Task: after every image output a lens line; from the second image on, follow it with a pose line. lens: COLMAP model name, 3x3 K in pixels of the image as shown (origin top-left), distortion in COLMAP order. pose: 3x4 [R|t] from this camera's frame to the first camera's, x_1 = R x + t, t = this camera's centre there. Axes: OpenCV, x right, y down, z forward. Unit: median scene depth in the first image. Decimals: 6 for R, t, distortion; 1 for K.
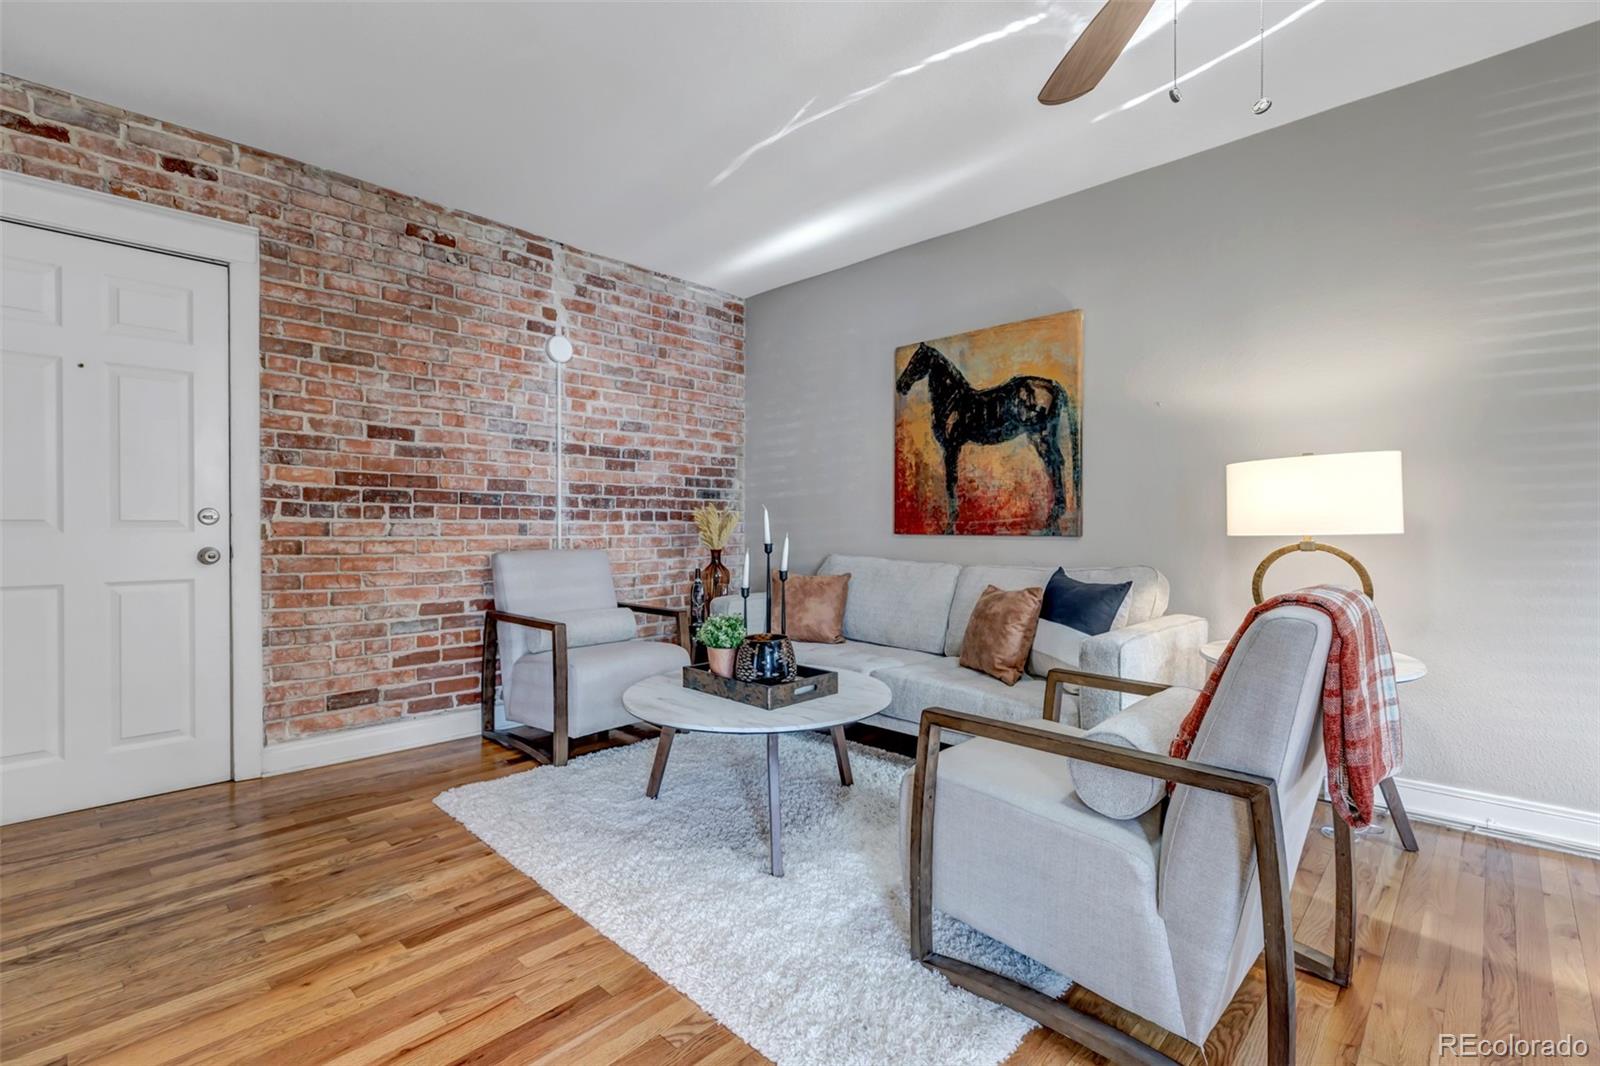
lens RADIAL K [[734.6, 0, 802.1], [0, 734.6, 529.5], [0, 0, 1]] dist [0.007976, -0.000259]
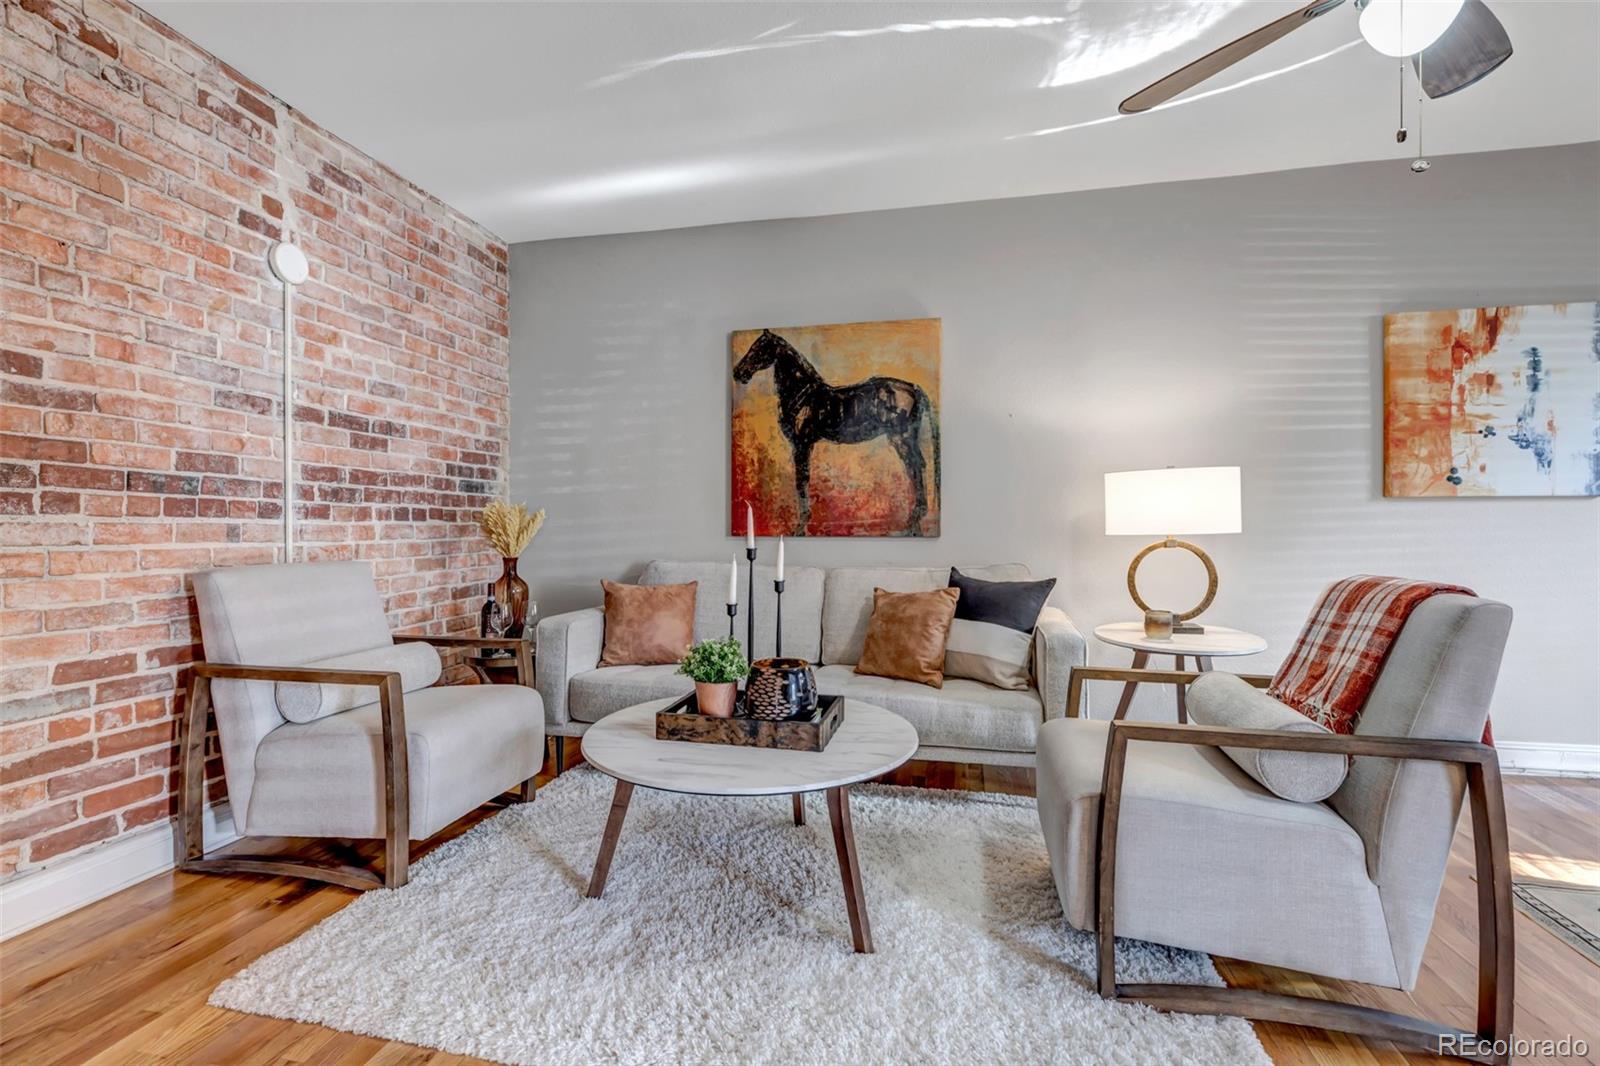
lens RADIAL K [[742.8, 0, 802.2], [0, 742.8, 529.4], [0, 0, 1]] dist [0.008922, -0.000932]
pose [[0.851601, -0.002462, 0.524184, -0.307966], [0.004127, 0.999989, -0.002009, 0.000051], [-0.524174, 0.003874, 0.851602, 0.190252]]
